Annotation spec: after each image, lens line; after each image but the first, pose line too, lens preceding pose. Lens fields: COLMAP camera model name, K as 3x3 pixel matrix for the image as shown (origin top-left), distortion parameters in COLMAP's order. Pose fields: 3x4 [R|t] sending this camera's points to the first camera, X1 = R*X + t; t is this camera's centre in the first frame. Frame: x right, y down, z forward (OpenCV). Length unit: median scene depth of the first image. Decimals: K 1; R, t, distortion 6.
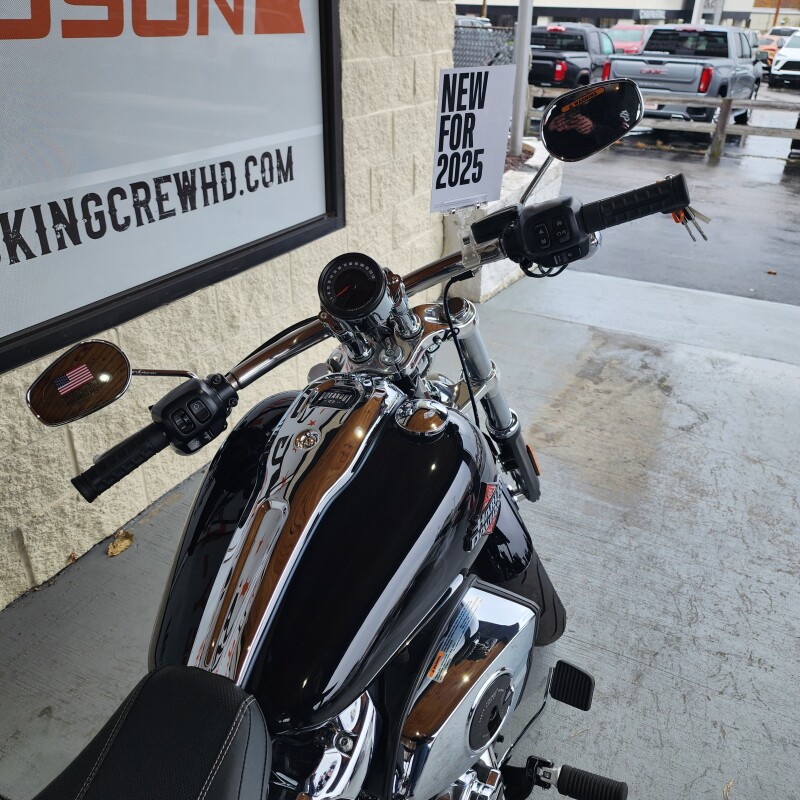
lens RADIAL K [[720.6, 0, 399.0], [0, 720.6, 402.3], [0, 0, 1]] dist [0.056593, -0.045244]
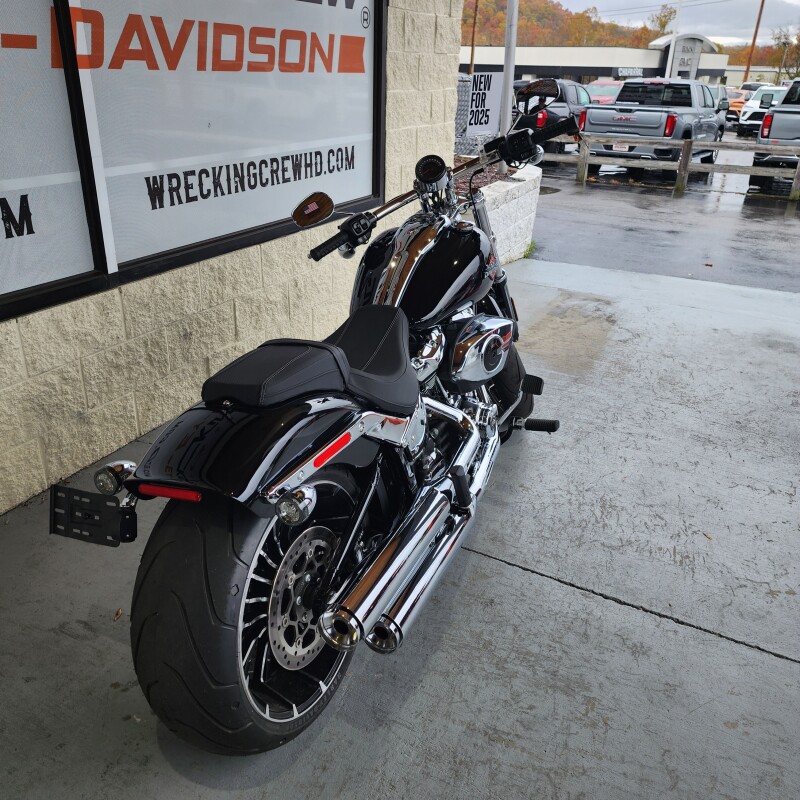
lens RADIAL K [[720.6, 0, 374.4], [0, 720.6, 400.4], [0, 0, 1]] dist [0.056593, -0.045244]
pose [[0.999848, 0.004773, -0.016768, -0.083522], [-0.005886, 0.997739, -0.066952, 0.296810], [0.016410, 0.067041, 0.997615, -0.503383]]
